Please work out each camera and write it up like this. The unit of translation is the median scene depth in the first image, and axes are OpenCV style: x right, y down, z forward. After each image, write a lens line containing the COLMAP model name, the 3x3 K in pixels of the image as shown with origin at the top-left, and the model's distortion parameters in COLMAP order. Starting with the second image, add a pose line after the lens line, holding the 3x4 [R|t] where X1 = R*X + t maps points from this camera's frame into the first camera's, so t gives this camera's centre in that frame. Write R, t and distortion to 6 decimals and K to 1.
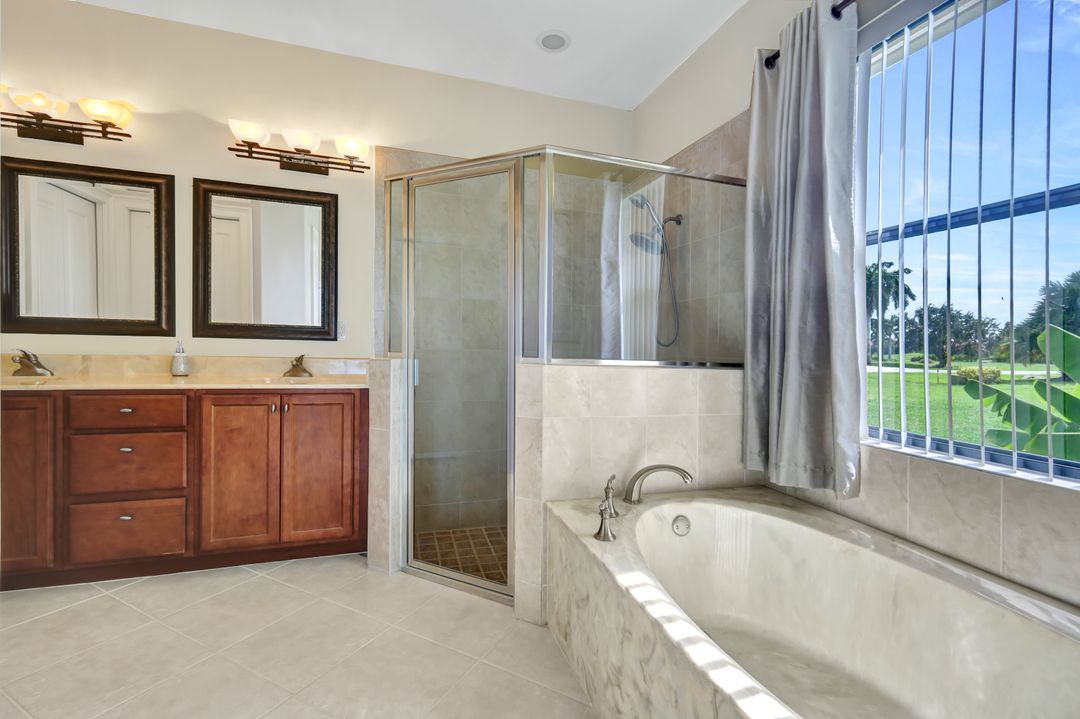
lens RADIAL K [[472.6, 0, 543.1], [0, 472.6, 354.3], [0, 0, 1]] dist [0.009334, -0.001659]
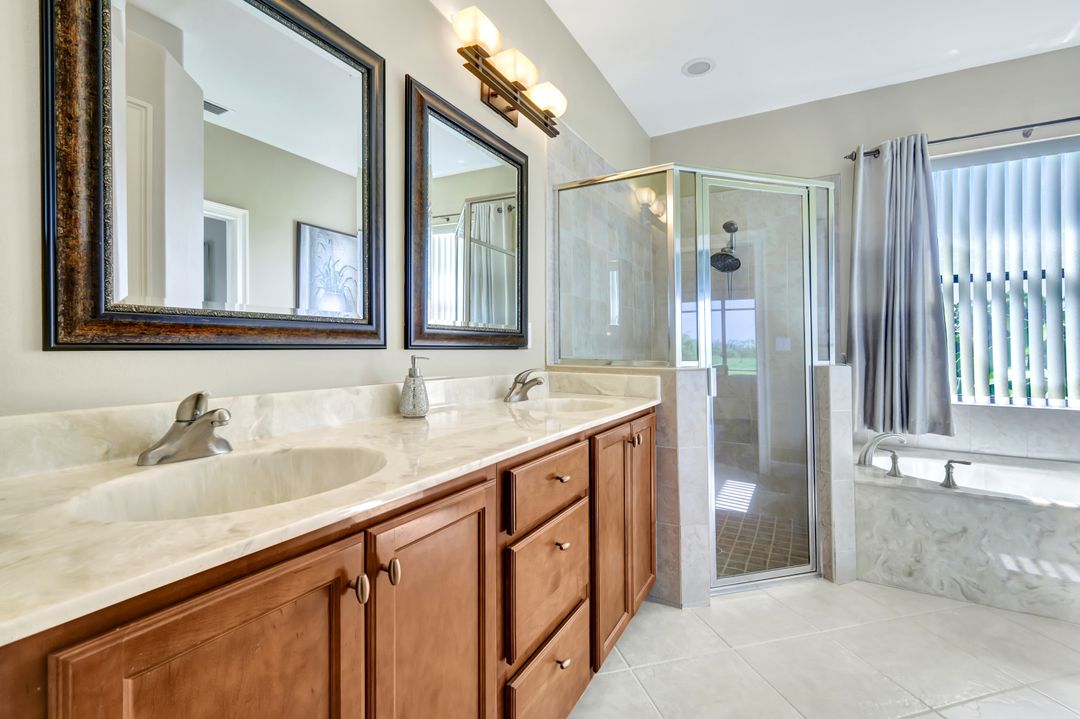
lens RADIAL K [[472.6, 0, 540.9], [0, 472.6, 352.1], [0, 0, 1]] dist [0.009334, -0.001659]
pose [[0.735519, -0.027789, 0.676934, -1.053954], [0.028535, 0.999542, 0.010028, -0.035565], [-0.676903, 0.011941, 0.735976, 0.486643]]
